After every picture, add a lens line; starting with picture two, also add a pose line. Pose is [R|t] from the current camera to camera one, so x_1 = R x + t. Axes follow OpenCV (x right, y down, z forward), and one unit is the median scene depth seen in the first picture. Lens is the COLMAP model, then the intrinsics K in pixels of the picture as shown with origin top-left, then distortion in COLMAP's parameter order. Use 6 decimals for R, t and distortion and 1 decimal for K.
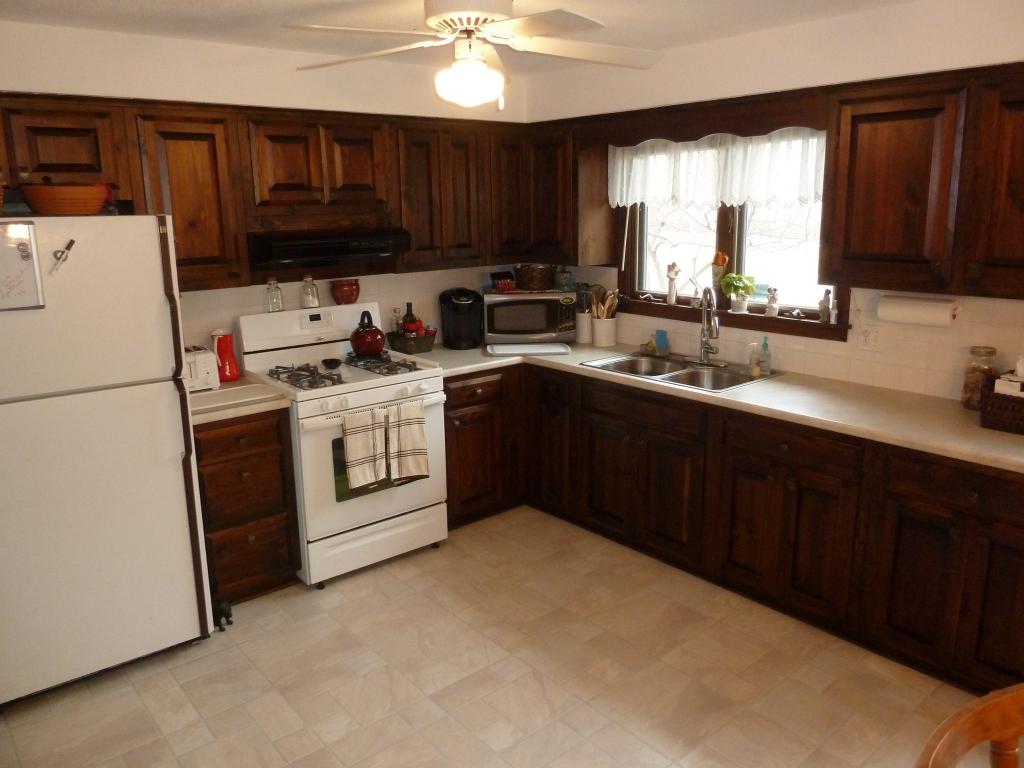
lens RADIAL K [[767.5, 0, 512.0], [0, 767.5, 384.0], [0, 0, 1]] dist [-0.033105, -0.001364]
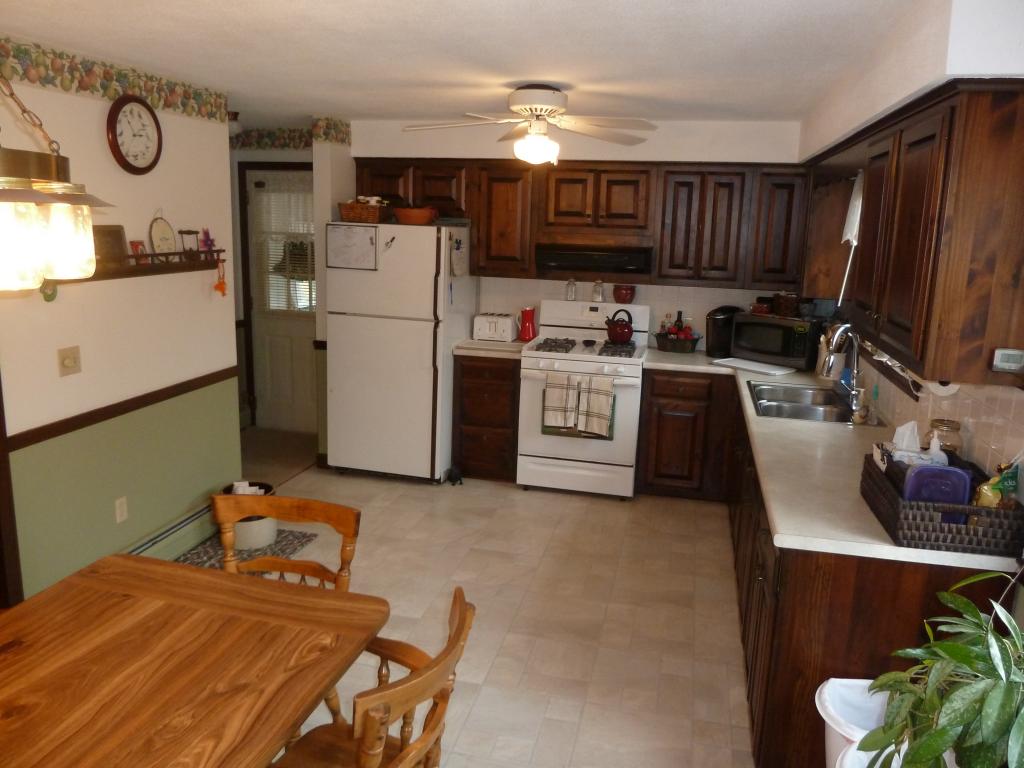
lens RADIAL K [[778.5, 0, 512.0], [0, 778.5, 384.0], [0, 0, 1]] dist [-0.003826, -0.001017]
pose [[0.589869, 0.203941, -0.781321, 0.838695], [-0.226706, 0.970491, 0.082164, -0.041373], [0.775022, 0.128664, 0.618697, 0.046950]]
